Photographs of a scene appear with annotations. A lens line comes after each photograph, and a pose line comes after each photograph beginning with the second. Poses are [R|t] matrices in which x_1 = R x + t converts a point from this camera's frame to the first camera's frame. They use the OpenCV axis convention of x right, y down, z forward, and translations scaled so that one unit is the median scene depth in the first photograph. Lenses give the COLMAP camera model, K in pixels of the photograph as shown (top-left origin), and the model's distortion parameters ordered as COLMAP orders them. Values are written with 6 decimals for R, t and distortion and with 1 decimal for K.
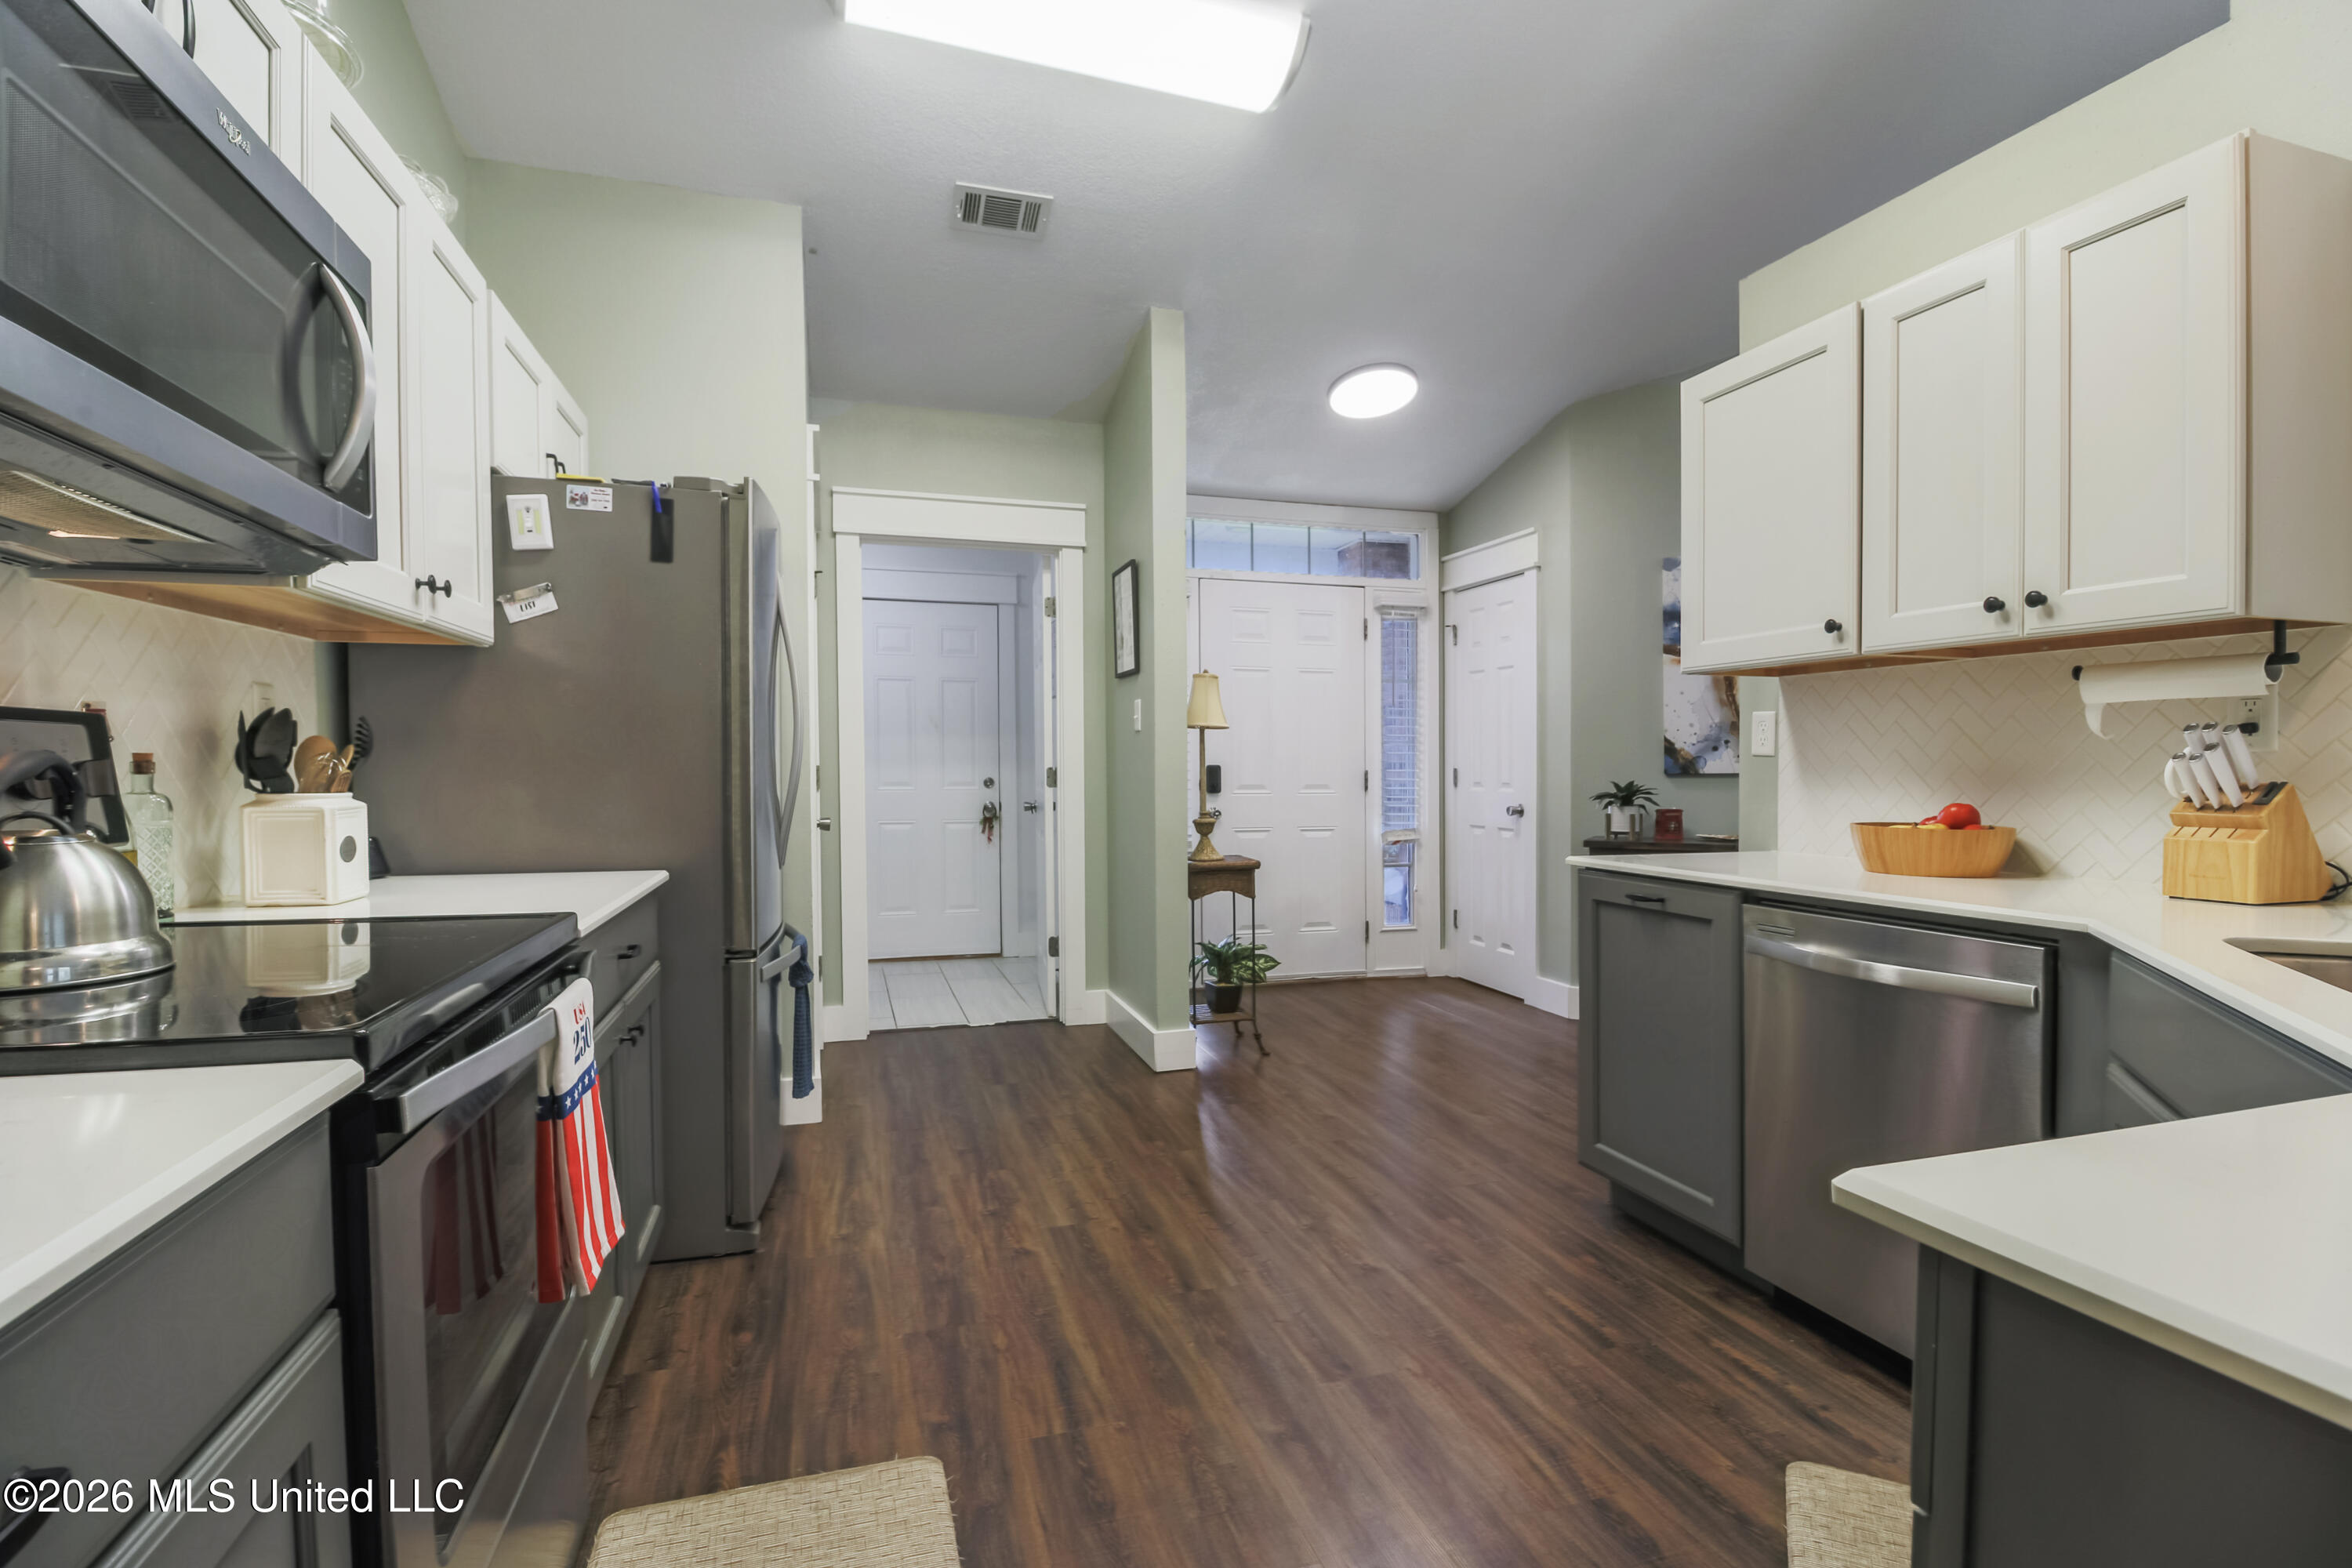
lens RADIAL K [[1111.9, 0, 1167.3], [0, 1111.9, 772.6], [0, 0, 1]] dist [0.002775, -0.010443]
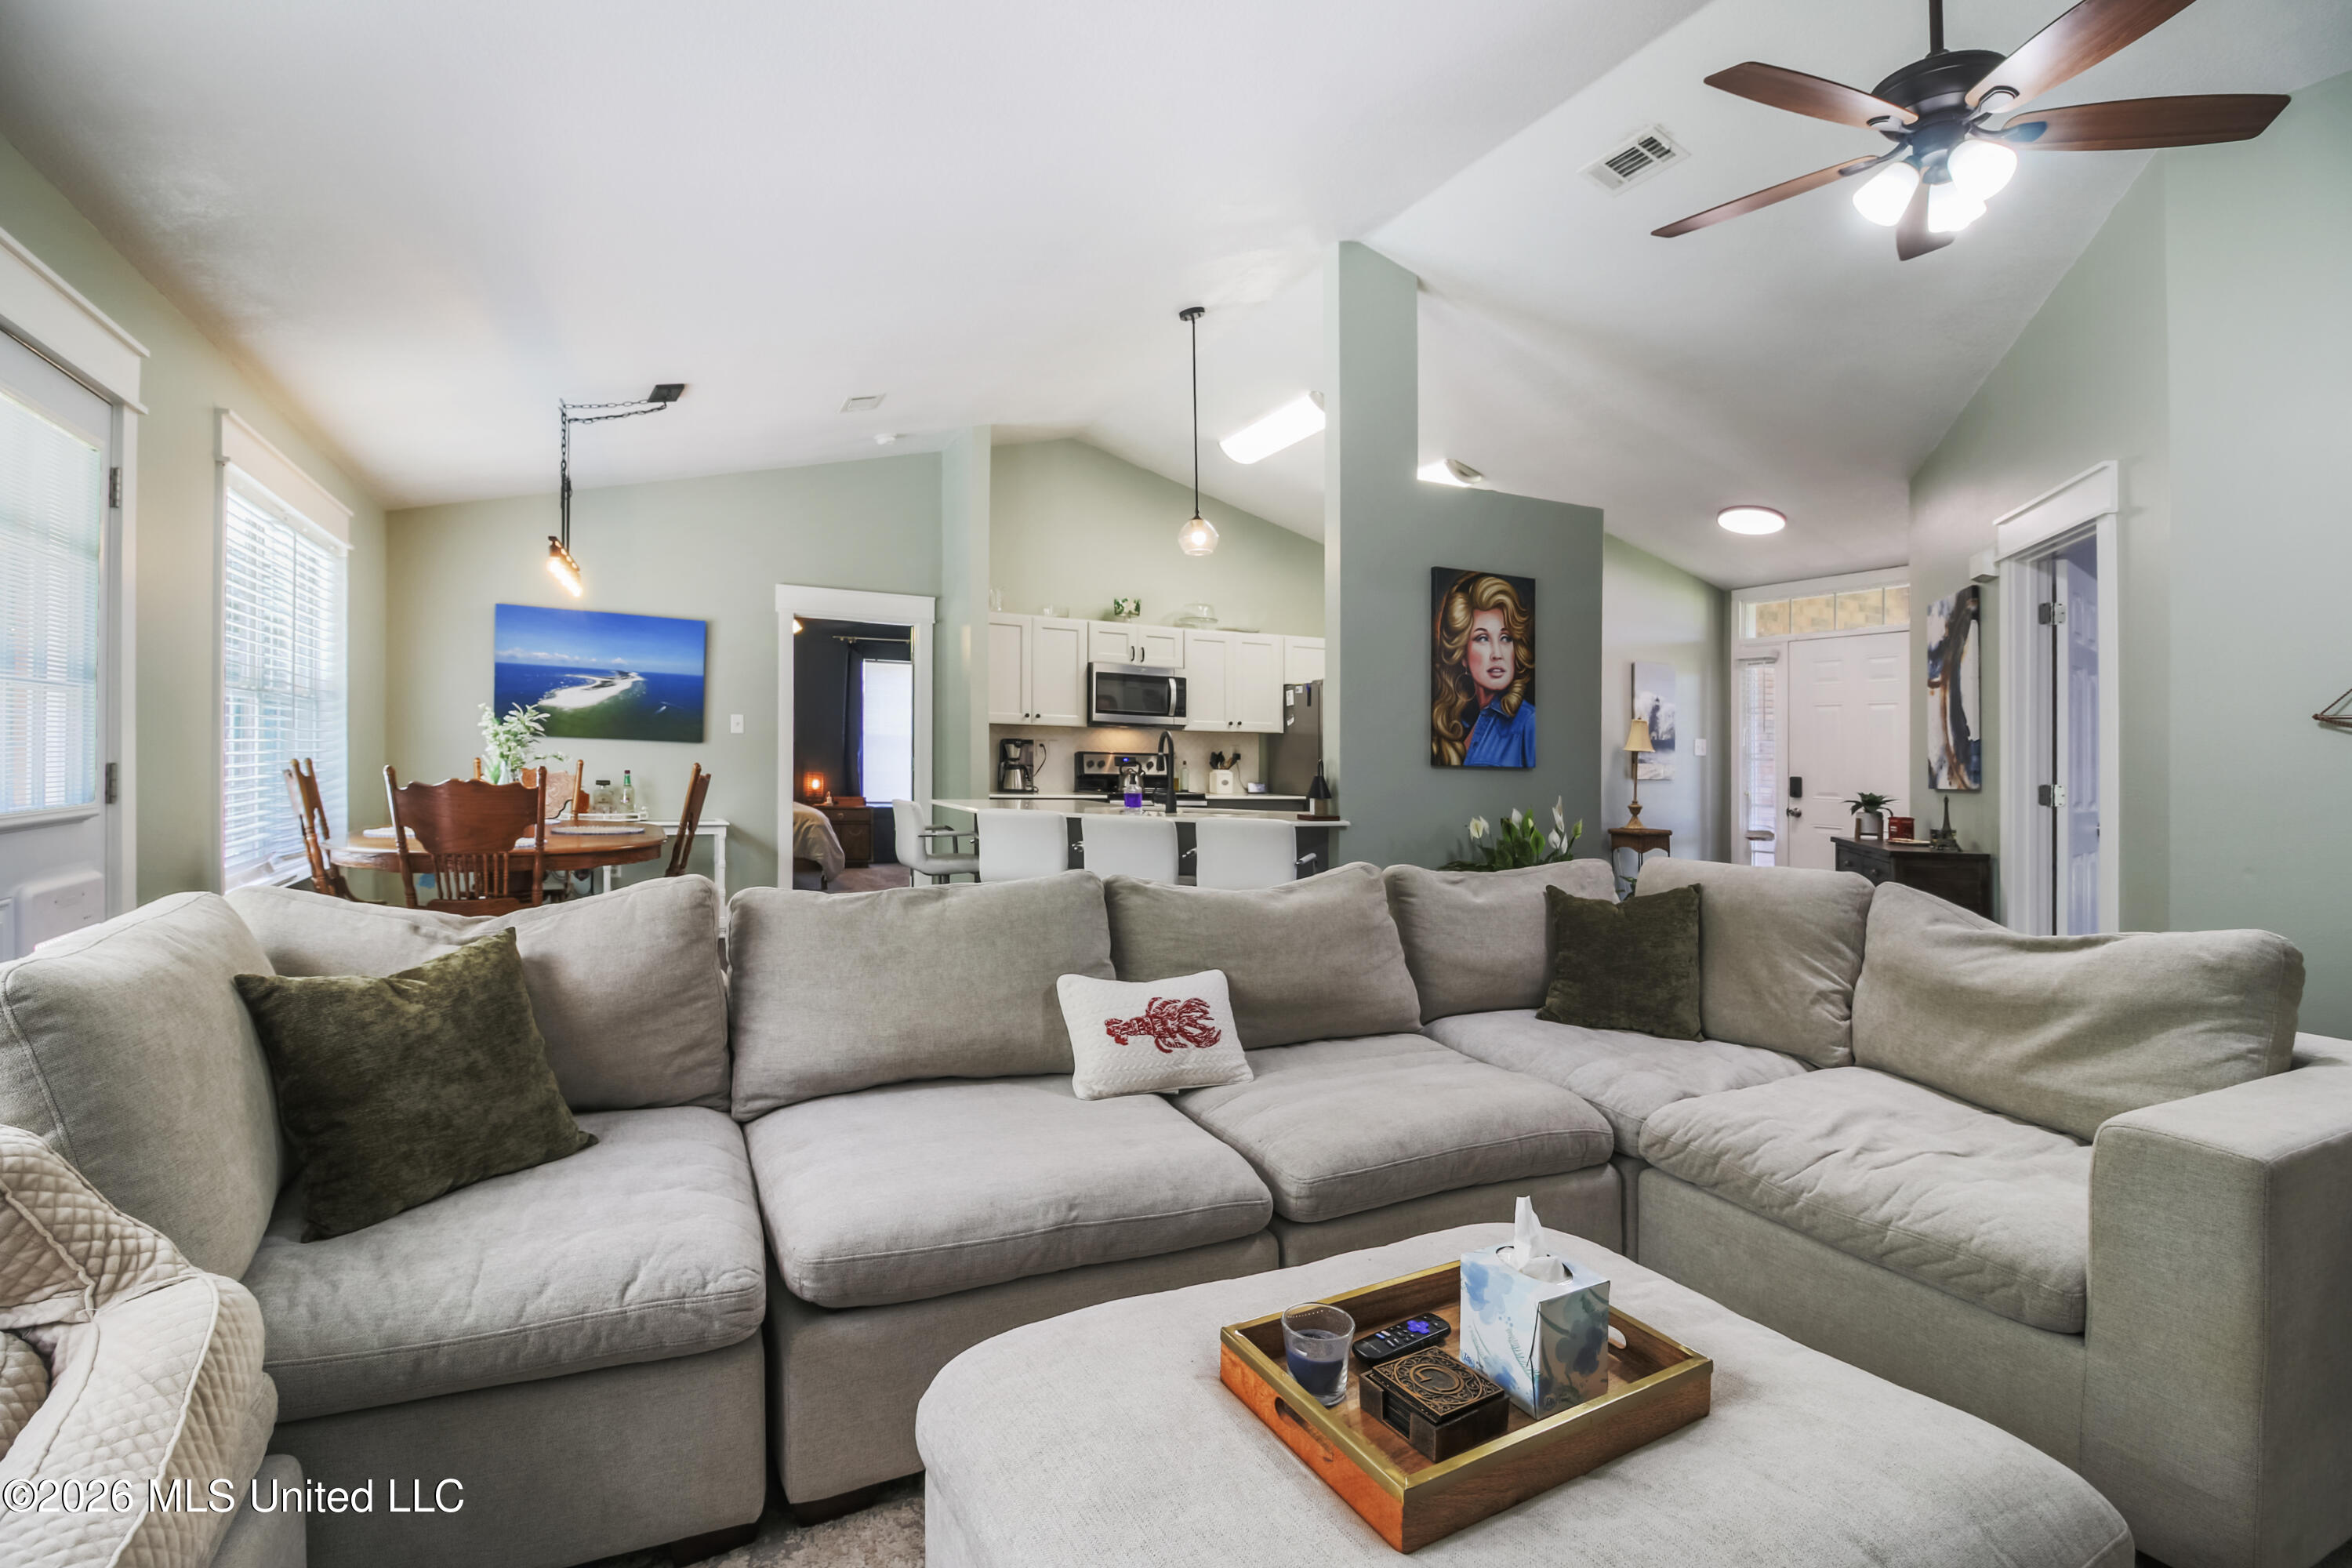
lens RADIAL K [[1092.4, 0, 1177.3], [0, 1092.4, 797.7], [0, 0, 1]] dist [0.000247, -0.012105]
pose [[0.178585, 0.038845, -0.983157, 3.009803], [-0.030412, 0.998961, 0.033945, -0.011582], [0.983454, 0.023838, 0.179581, 0.010365]]
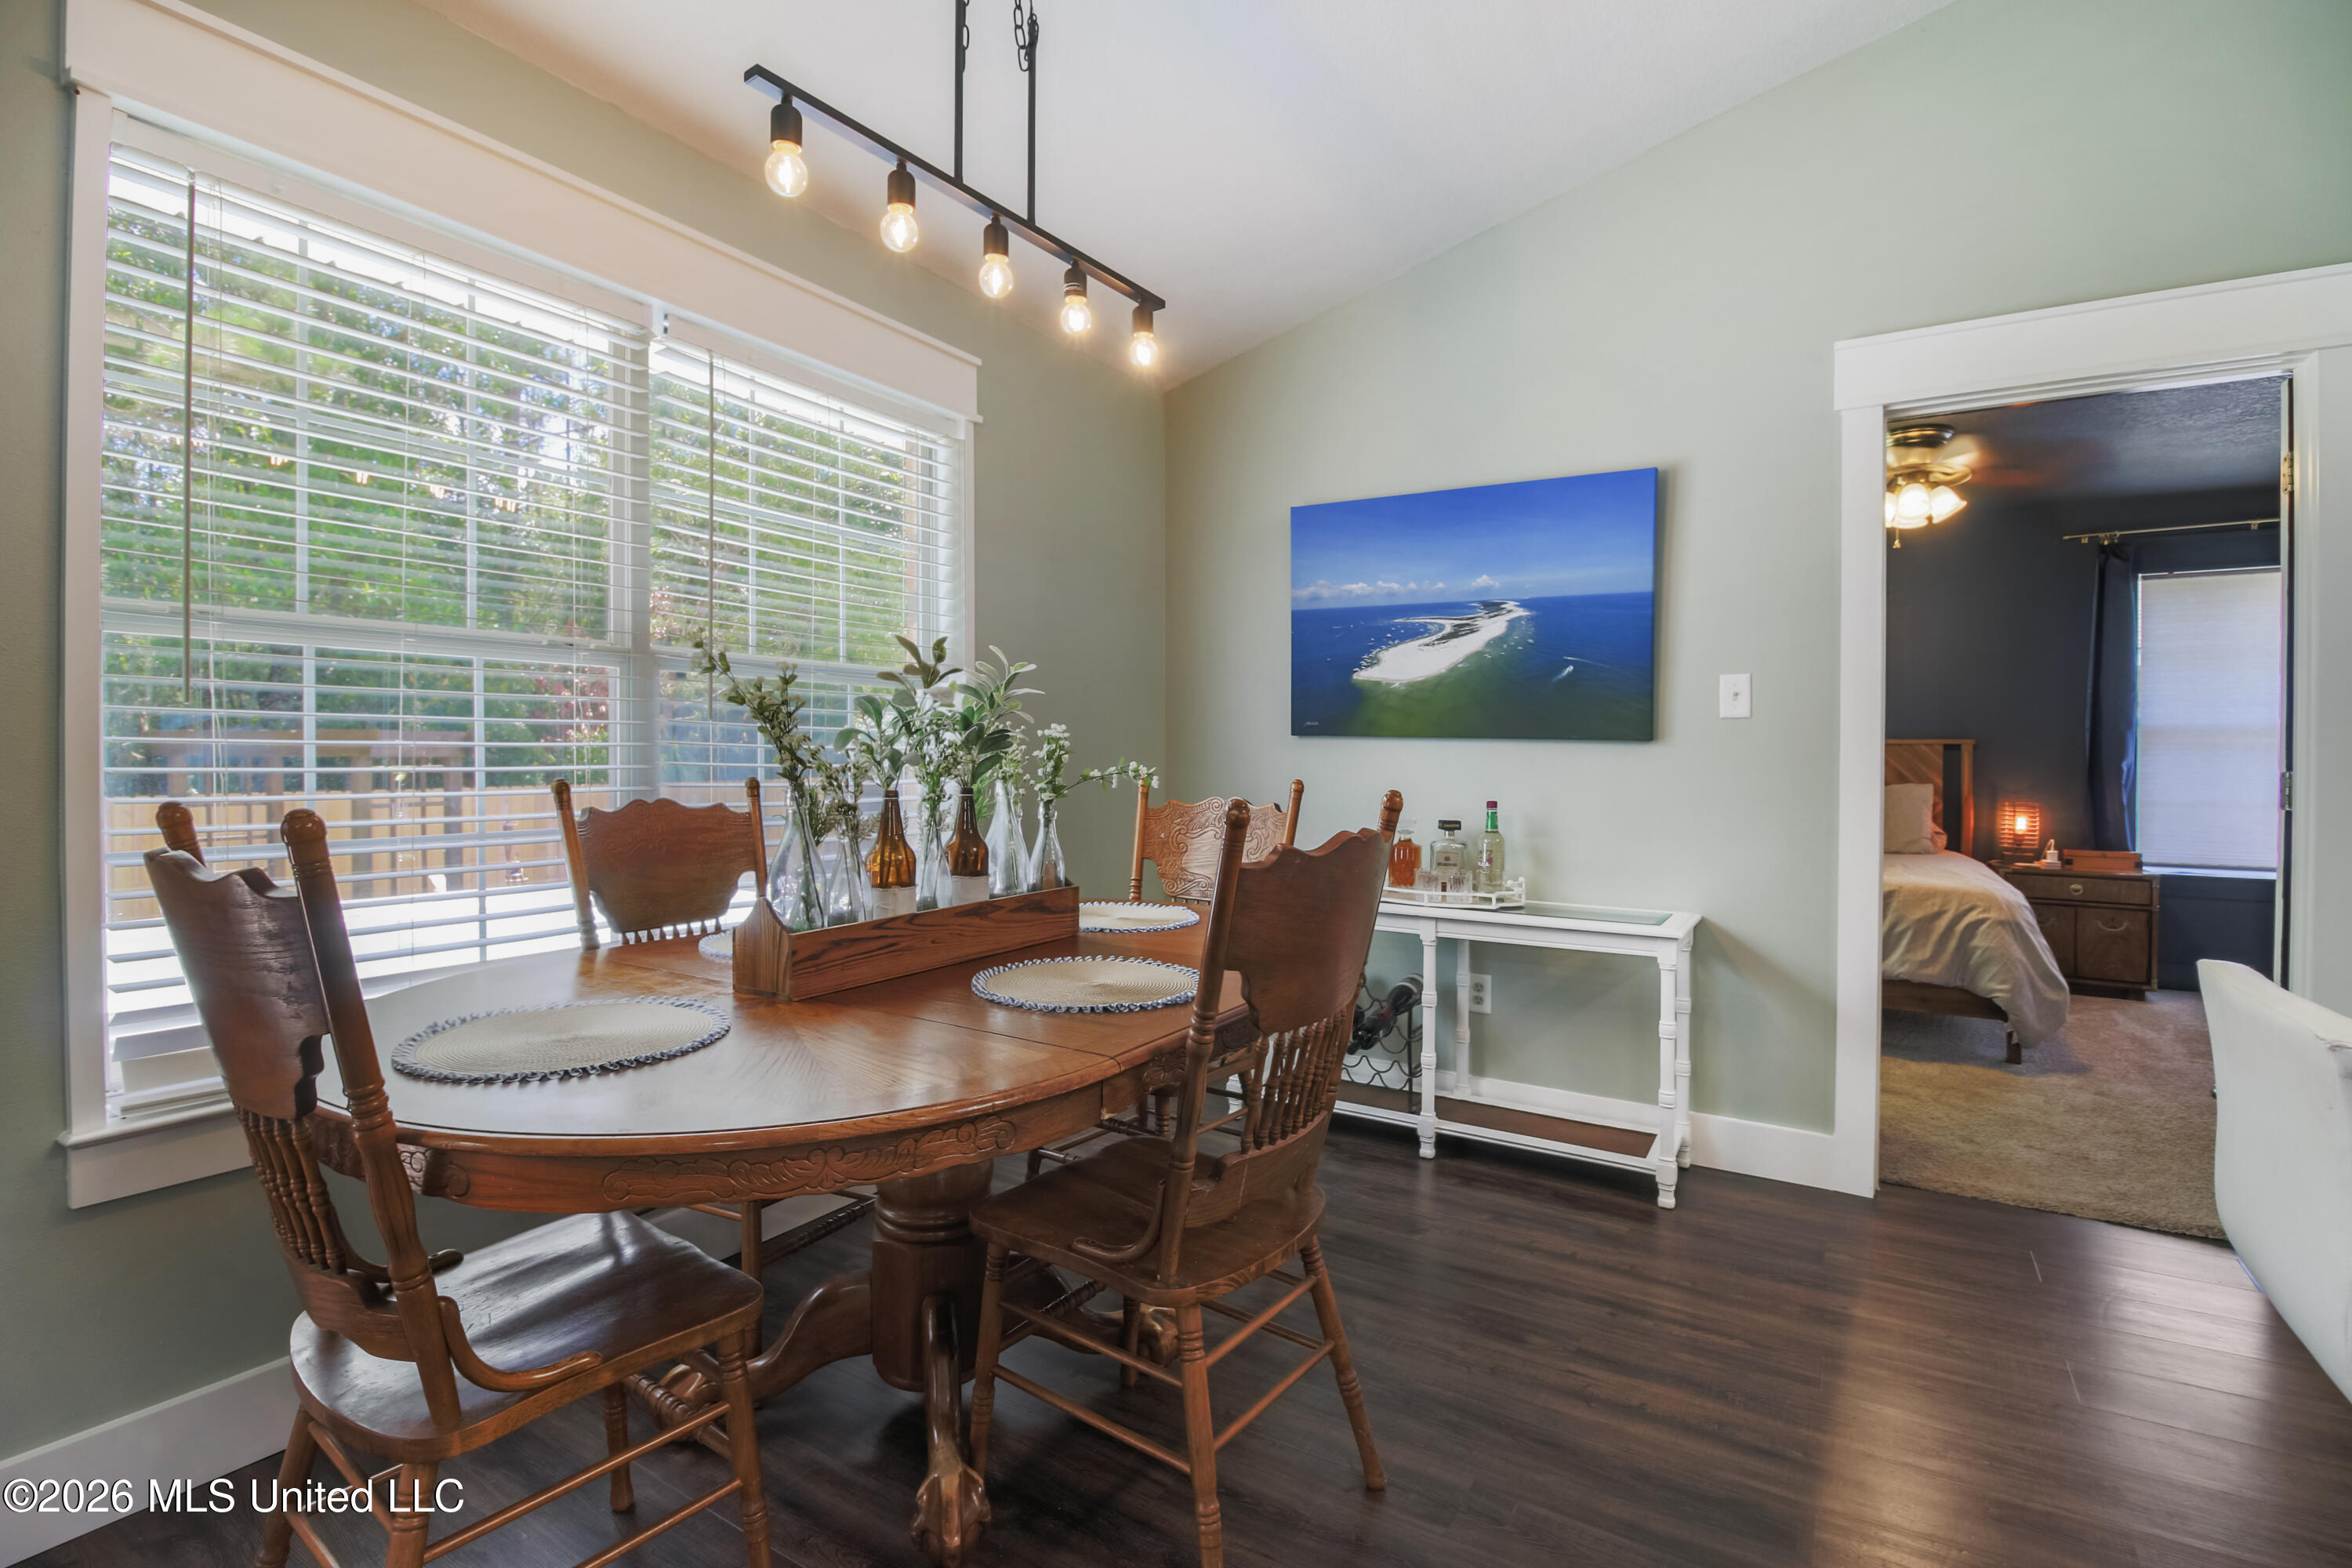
lens RADIAL K [[1086.1, 0, 1185.2], [0, 1086.1, 773.7], [0, 0, 1]] dist [0.001719, -0.012242]
pose [[-0.744717, 0.003329, -0.667372, 1.116406], [-0.012188, 0.999753, 0.018588, 0.001802], [0.667269, 0.021976, -0.744493, -0.125074]]
